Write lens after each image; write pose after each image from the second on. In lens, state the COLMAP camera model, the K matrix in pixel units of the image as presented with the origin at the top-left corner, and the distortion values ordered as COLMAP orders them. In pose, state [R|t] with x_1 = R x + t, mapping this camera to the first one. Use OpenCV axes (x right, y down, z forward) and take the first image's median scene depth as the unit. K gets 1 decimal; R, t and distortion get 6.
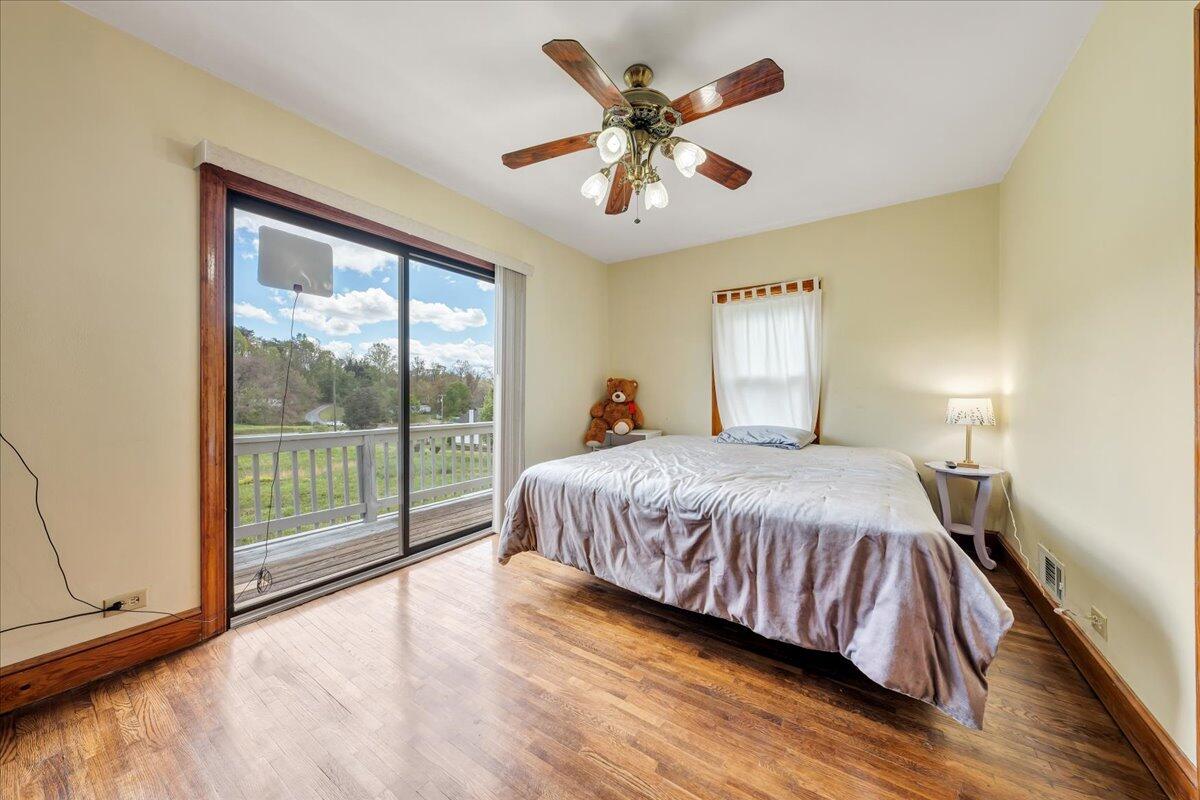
lens RADIAL K [[409.4, 0, 599.9], [0, 409.4, 395.0], [0, 0, 1]] dist [-0.000682, -0.000020]
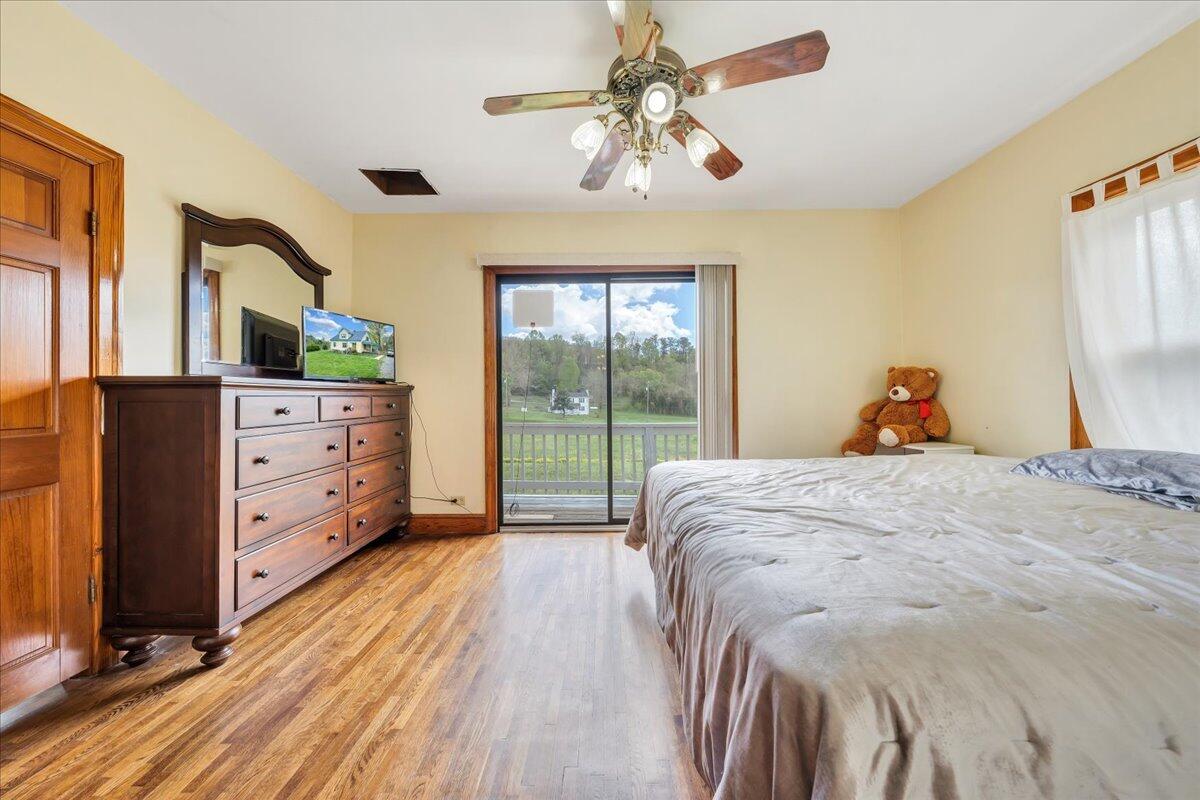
lens RADIAL K [[409.4, 0, 599.9], [0, 409.4, 395.0], [0, 0, 1]] dist [-0.000682, -0.000020]
pose [[0.561294, -0.009062, -0.827567, 0.396045], [0.012888, 0.999915, -0.002208, 0.002843], [0.827516, -0.009427, 0.561363, 0.204356]]
